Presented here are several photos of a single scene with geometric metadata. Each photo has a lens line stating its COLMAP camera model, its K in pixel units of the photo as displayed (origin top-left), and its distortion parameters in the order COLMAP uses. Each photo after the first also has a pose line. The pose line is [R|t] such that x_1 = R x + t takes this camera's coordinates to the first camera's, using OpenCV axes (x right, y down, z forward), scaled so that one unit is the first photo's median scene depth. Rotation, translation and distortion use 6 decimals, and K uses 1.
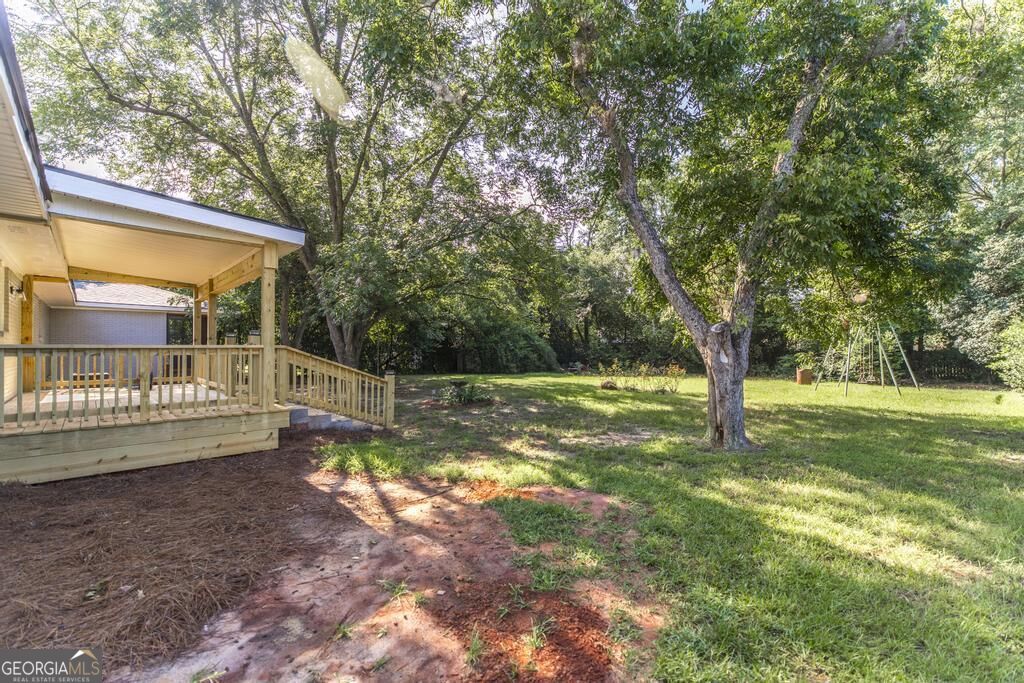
lens RADIAL K [[443.8, 0, 512.7], [0, 443.8, 343.0], [0, 0, 1]] dist [-0.004888, -0.000159]
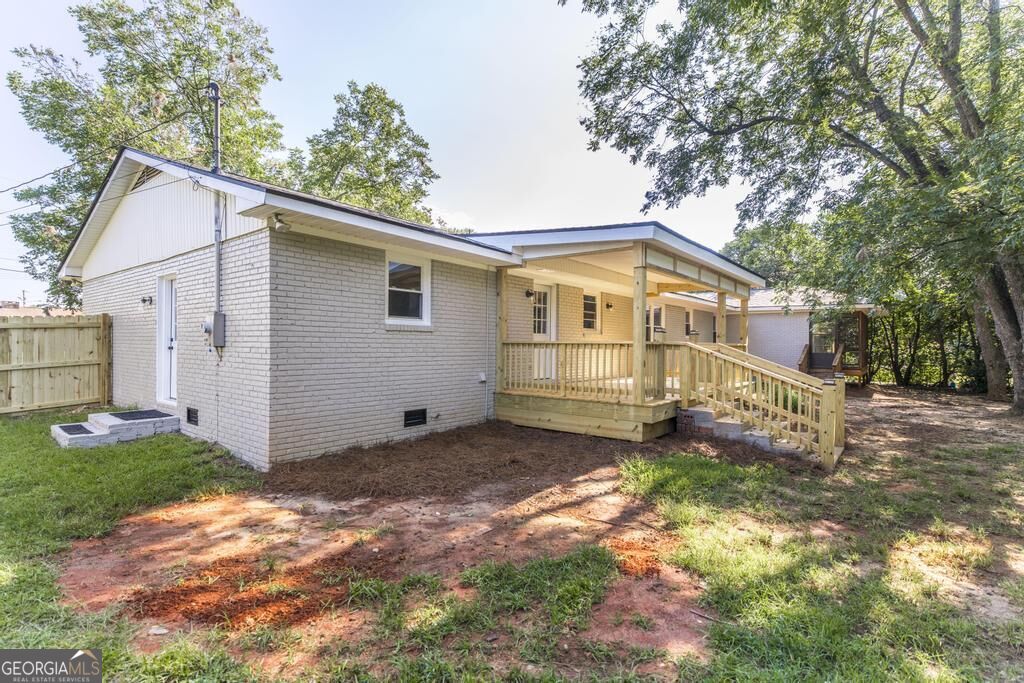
lens RADIAL K [[488.4, 0, 513.2], [0, 488.4, 344.8], [0, 0, 1]] dist [-0.013772, -0.000200]
pose [[0.133176, -0.002237, -0.991090, 0.752074], [0.000170, 0.999997, -0.002235, 0.025374], [0.991092, 0.000129, 0.133177, 0.788863]]
